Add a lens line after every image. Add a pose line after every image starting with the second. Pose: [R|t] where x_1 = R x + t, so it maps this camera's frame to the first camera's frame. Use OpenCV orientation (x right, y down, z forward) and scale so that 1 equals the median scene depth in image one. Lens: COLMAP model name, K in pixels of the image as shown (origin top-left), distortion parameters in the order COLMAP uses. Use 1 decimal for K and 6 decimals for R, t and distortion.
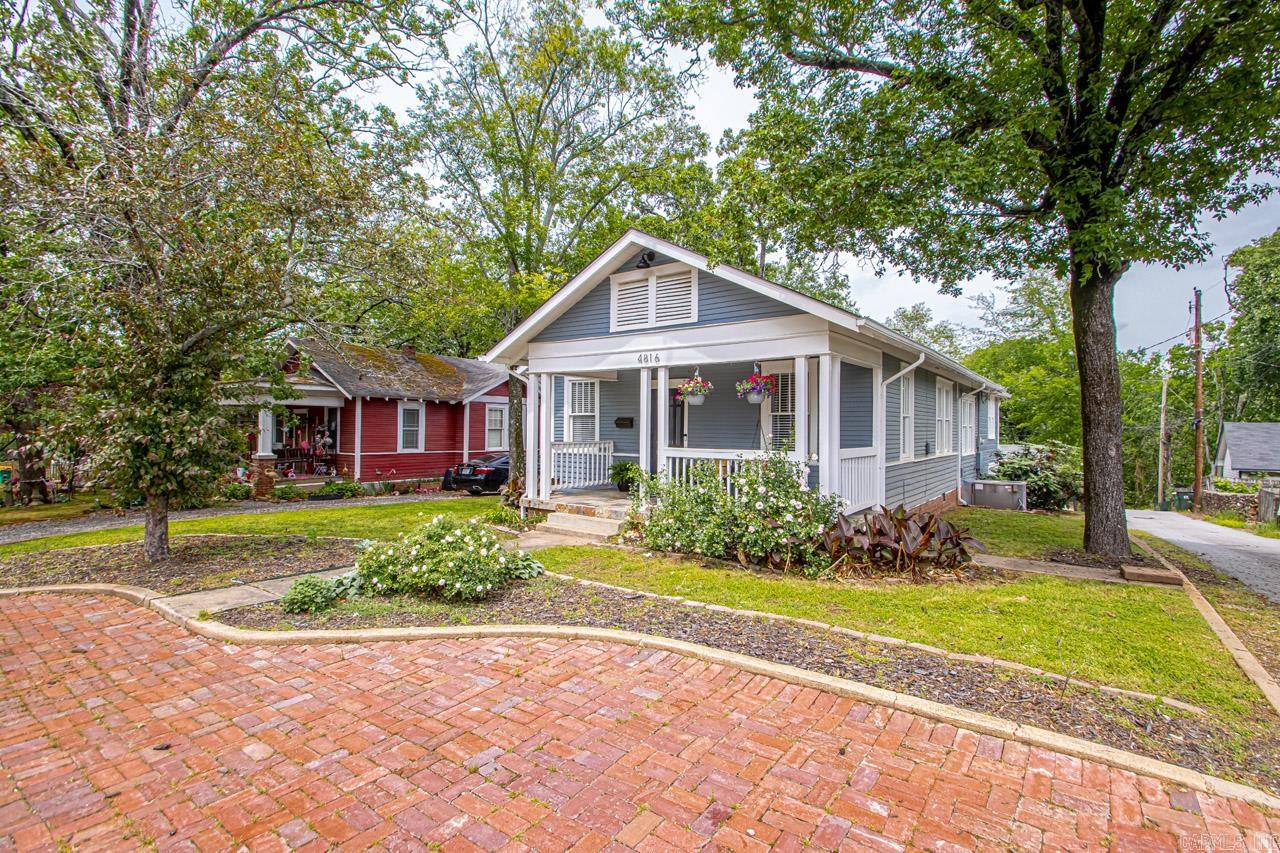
lens RADIAL K [[598.0, 0, 654.4], [0, 598.0, 422.9], [0, 0, 1]] dist [0.012844, -0.016482]
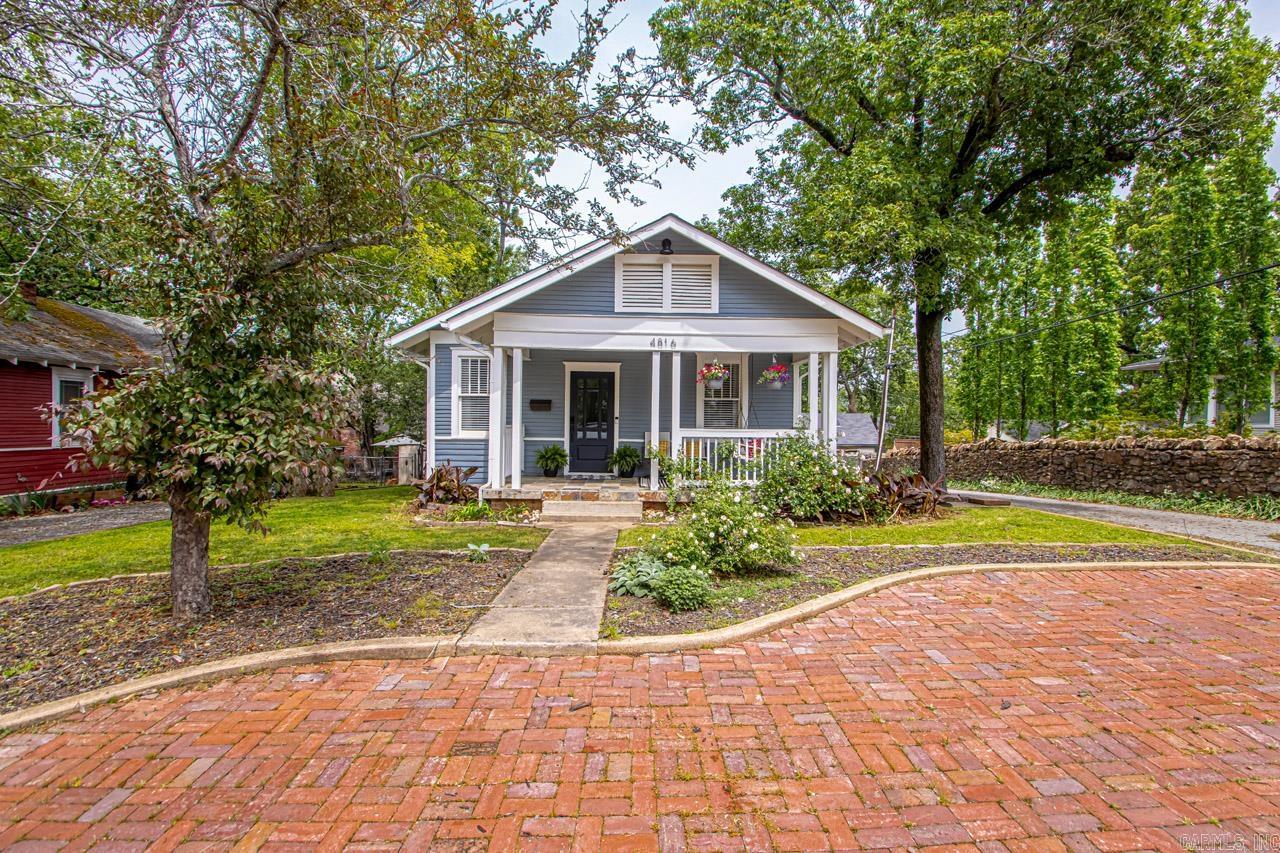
lens RADIAL K [[597.7, 0, 655.8], [0, 597.7, 426.1], [0, 0, 1]] dist [0.020810, -0.022008]
pose [[0.792601, -0.003612, 0.609730, -0.670059], [-0.010500, 0.999753, 0.019572, 0.016860], [-0.609650, -0.021915, 0.792367, 0.192550]]
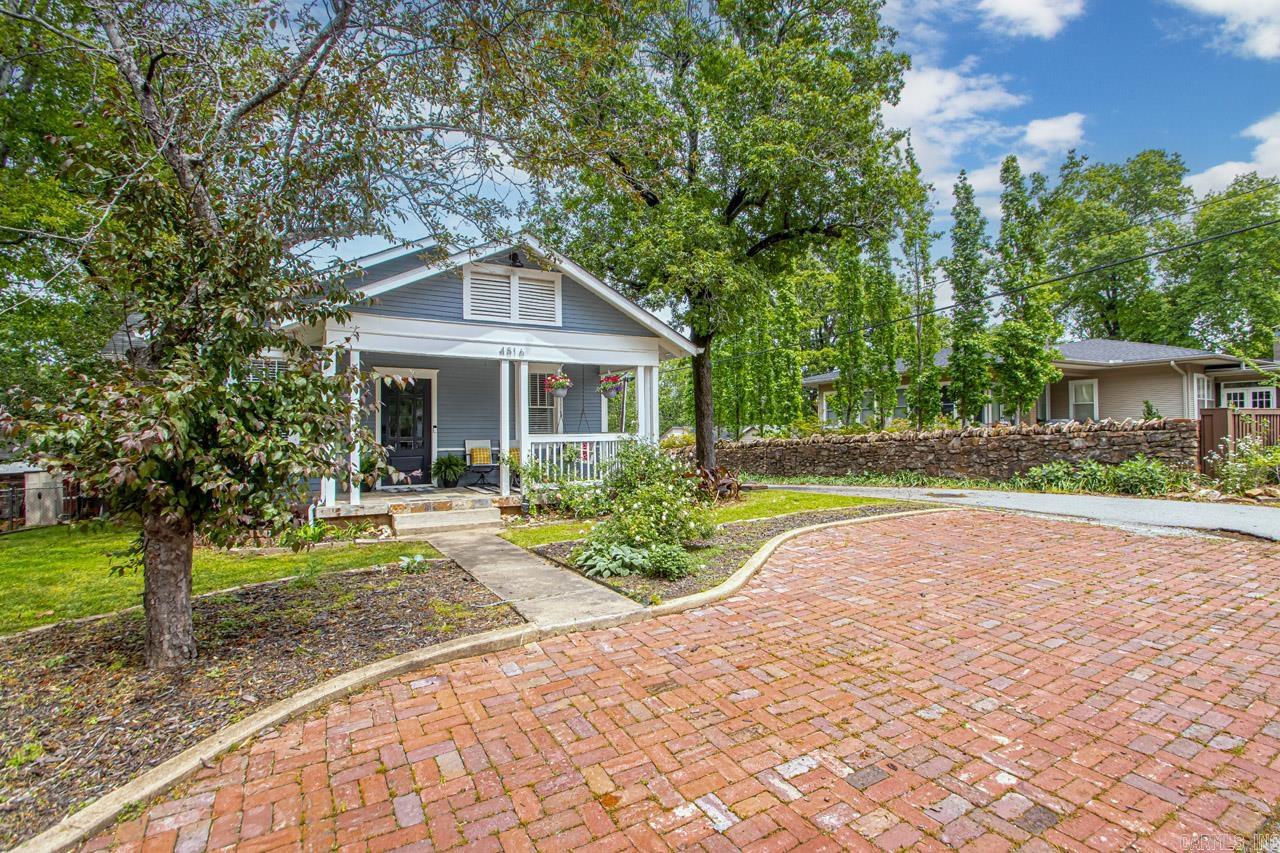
lens RADIAL K [[598.0, 0, 654.4], [0, 598.0, 422.9], [0, 0, 1]] dist [0.012844, -0.016482]
pose [[0.404373, 0.001995, 0.914592, -0.909843], [0.005769, 0.999972, -0.004732, 0.026573], [-0.914576, 0.007190, 0.404350, 0.348630]]
